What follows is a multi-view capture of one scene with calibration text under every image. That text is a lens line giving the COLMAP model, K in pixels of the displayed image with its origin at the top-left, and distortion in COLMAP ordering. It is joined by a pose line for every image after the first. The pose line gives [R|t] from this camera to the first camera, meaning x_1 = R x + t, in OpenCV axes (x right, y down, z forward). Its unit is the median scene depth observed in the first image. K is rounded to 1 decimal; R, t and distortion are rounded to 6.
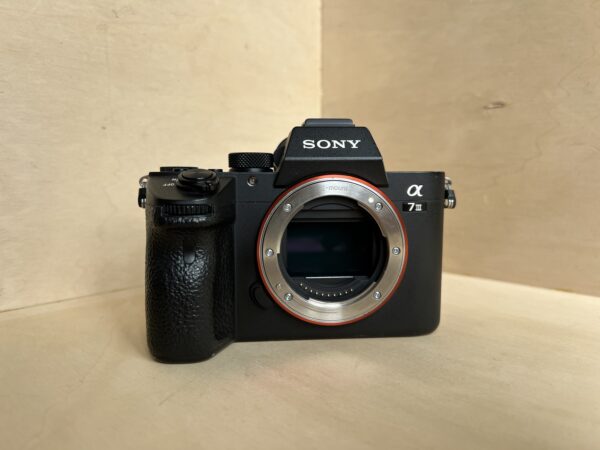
lens RADIAL K [[472.7, 0, 300.2], [0, 472.7, 227.6], [0, 0, 1]] dist [0.009376, -0.039552]
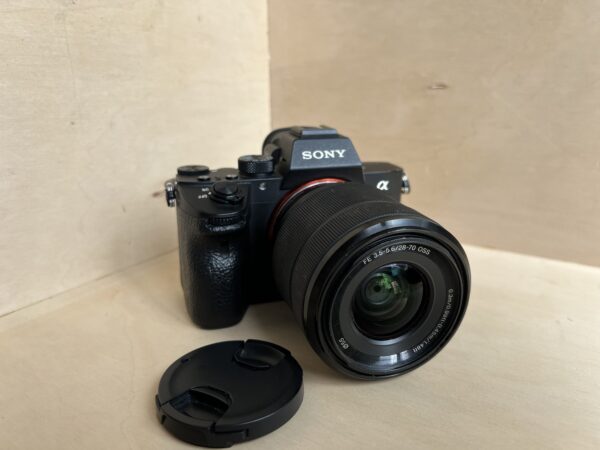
lens RADIAL K [[472.7, 0, 298.3], [0, 472.7, 230.2], [0, 0, 1]] dist [0.009376, -0.039552]
pose [[0.981830, -0.066569, 0.177702, -0.139652], [0.031858, 0.980982, 0.191468, -0.161564], [-0.187068, -0.182328, 0.965278, -0.078507]]
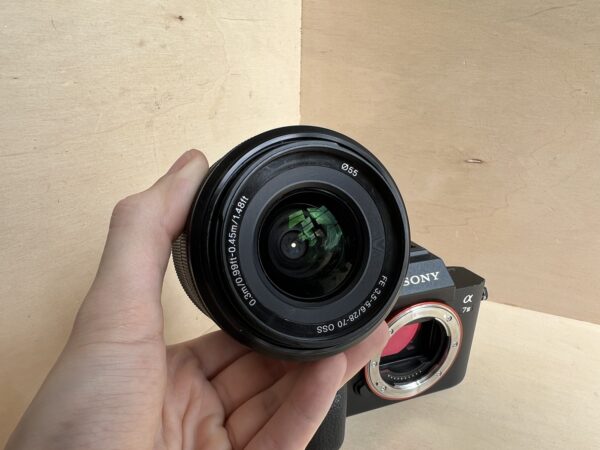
lens RADIAL K [[472.7, 0, 273.3], [0, 472.7, 265.9], [0, 0, 1]] dist [0.009376, -0.039552]
pose [[0.963275, -0.112112, 0.243992, -0.423884], [0.032507, 0.950672, 0.308491, -0.419898], [-0.266541, -0.289230, 0.919403, -0.036027]]
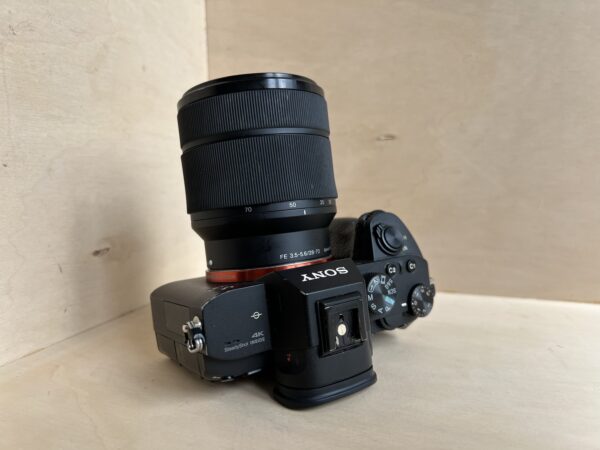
lens RADIAL K [[472.7, 0, 298.5], [0, 472.7, 231.0], [0, 0, 1]] dist [0.009376, -0.039552]
pose [[0.919305, -0.069193, 0.387415, -0.262398], [0.063996, 0.997603, 0.026317, -0.081542], [-0.388307, 0.000600, 0.921530, 0.027507]]
